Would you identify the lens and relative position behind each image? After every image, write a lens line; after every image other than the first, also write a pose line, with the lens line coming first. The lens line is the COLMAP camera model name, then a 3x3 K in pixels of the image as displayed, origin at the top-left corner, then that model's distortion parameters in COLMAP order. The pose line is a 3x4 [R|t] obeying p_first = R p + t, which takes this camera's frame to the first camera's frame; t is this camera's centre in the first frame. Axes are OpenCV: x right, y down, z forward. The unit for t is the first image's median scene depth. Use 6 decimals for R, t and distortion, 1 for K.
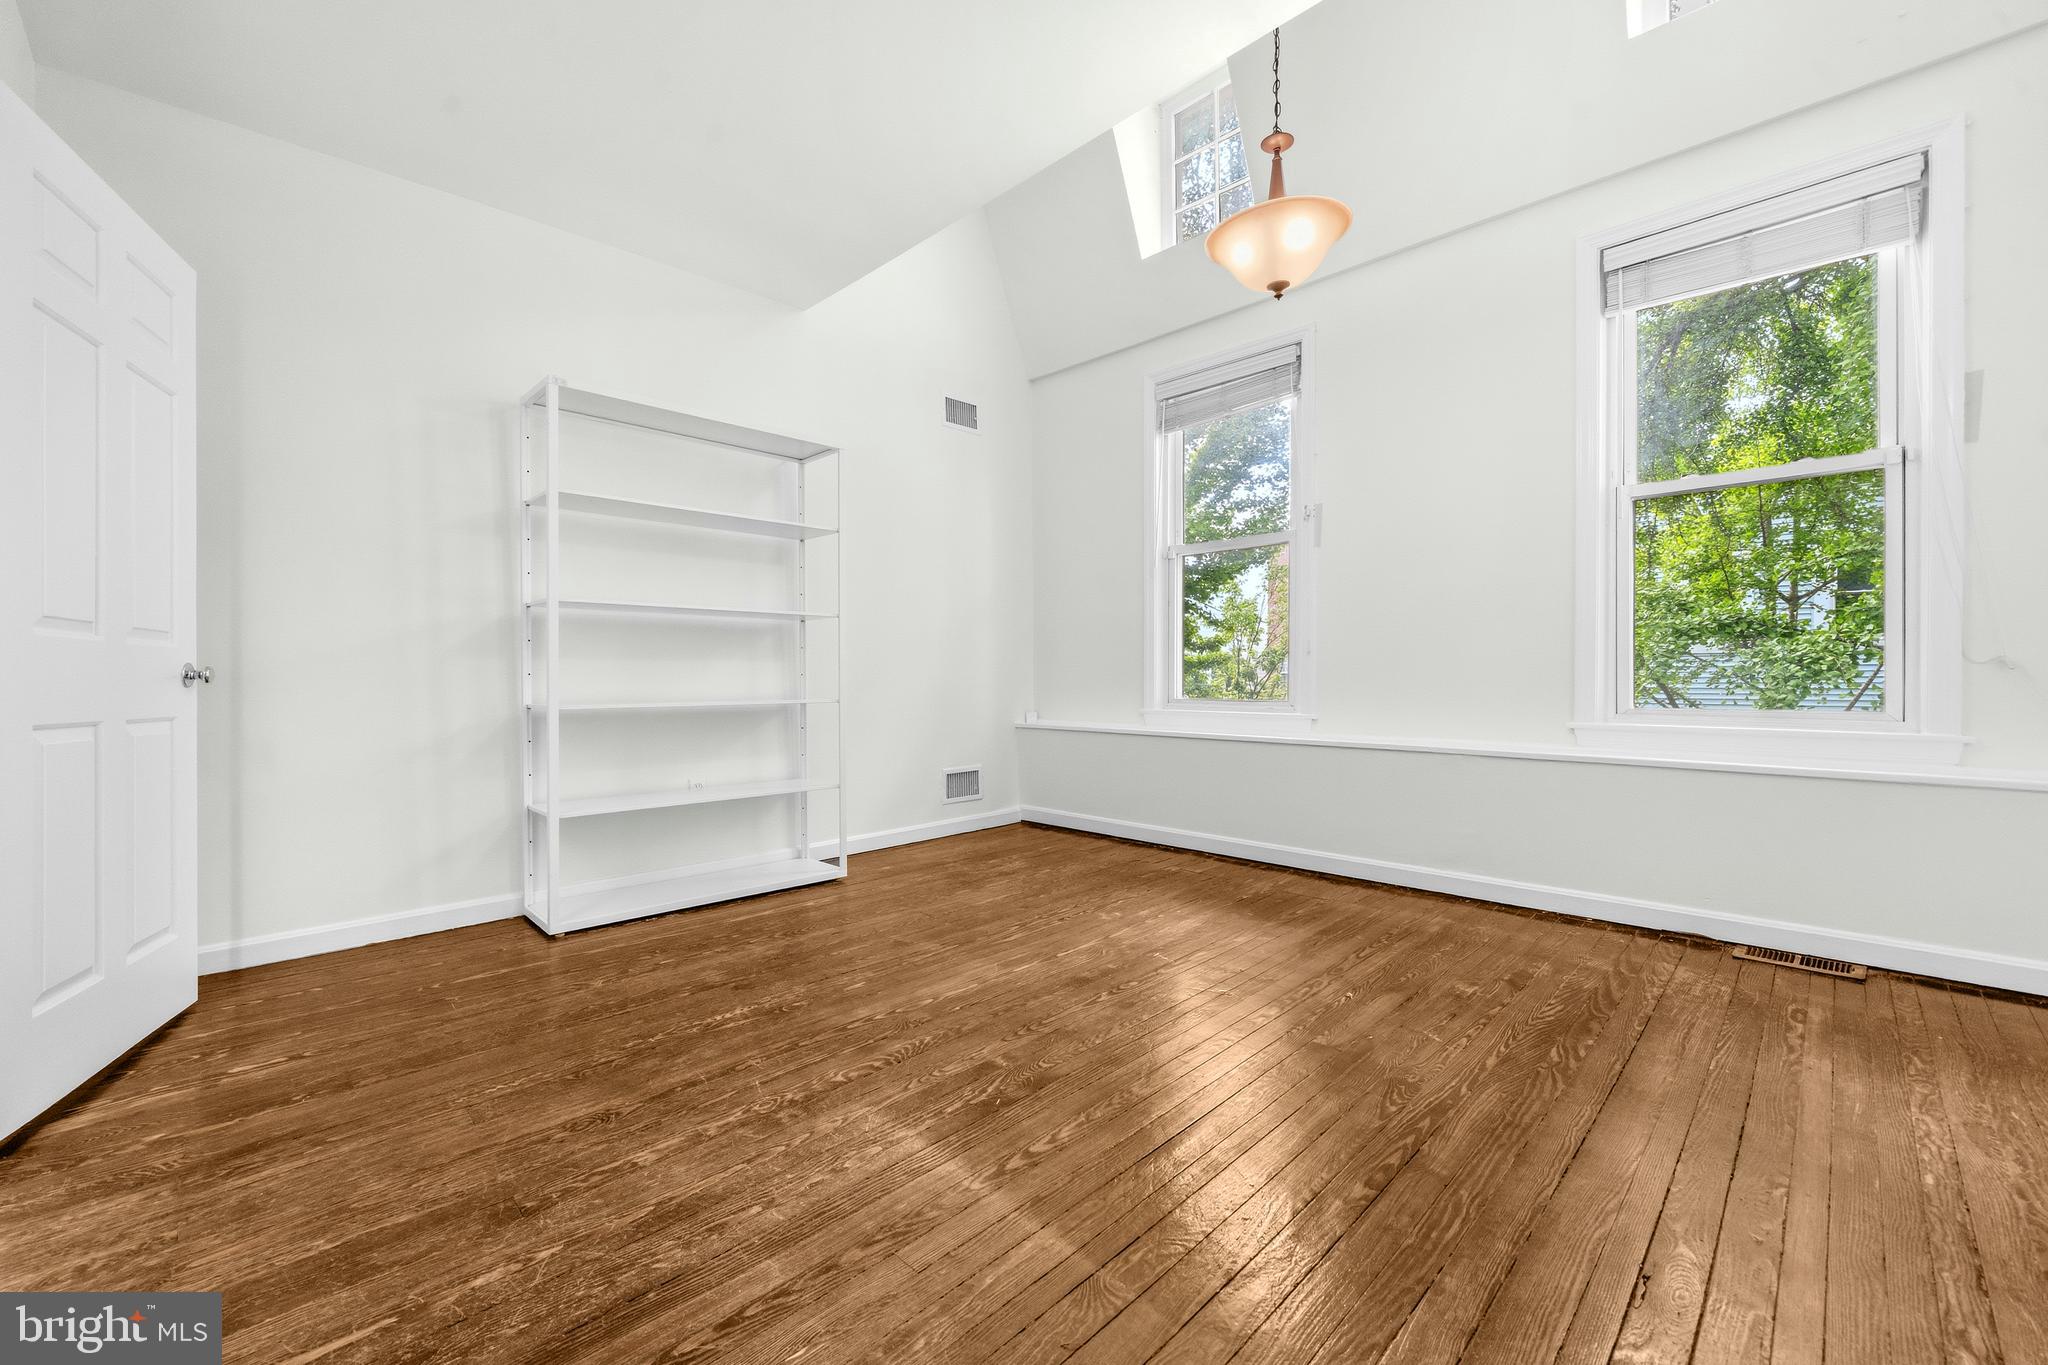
lens RADIAL K [[823.7, 0, 1024.0], [0, 823.7, 682.5], [0, 0, 1]] dist [0.000039, 0.000035]
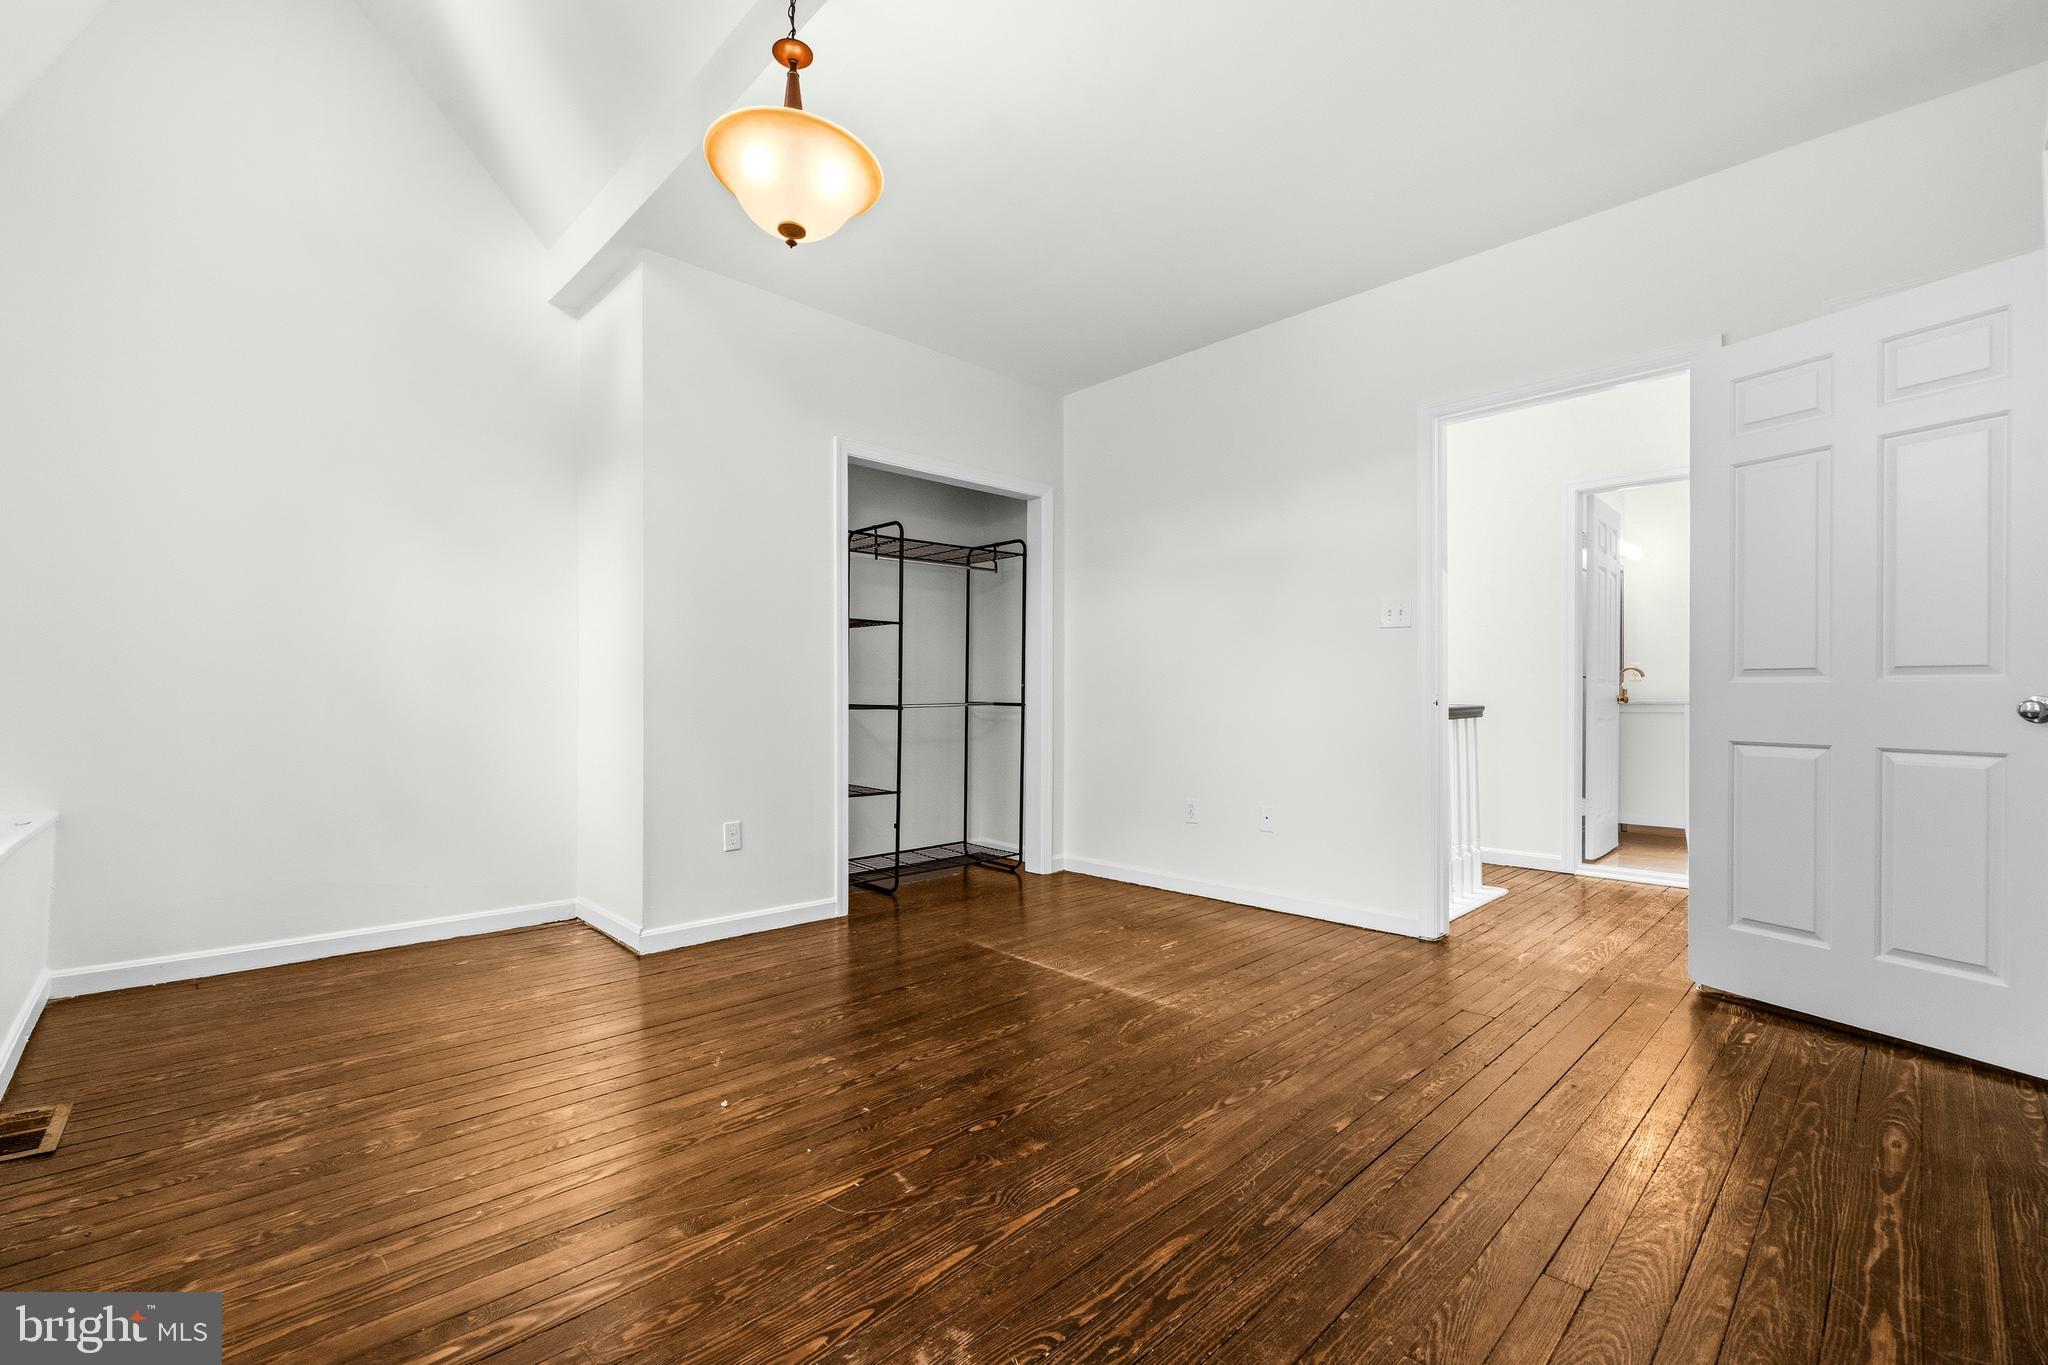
lens RADIAL K [[858.1, 0, 1023.5], [0, 858.1, 667.0], [0, 0, 1]] dist [-0.000075, 0.000020]
pose [[-0.999919, 0.007250, 0.010477, 0.085887], [0.006965, 0.999612, -0.026984, -0.038085], [-0.010669, -0.026909, -0.999581, 1.987206]]
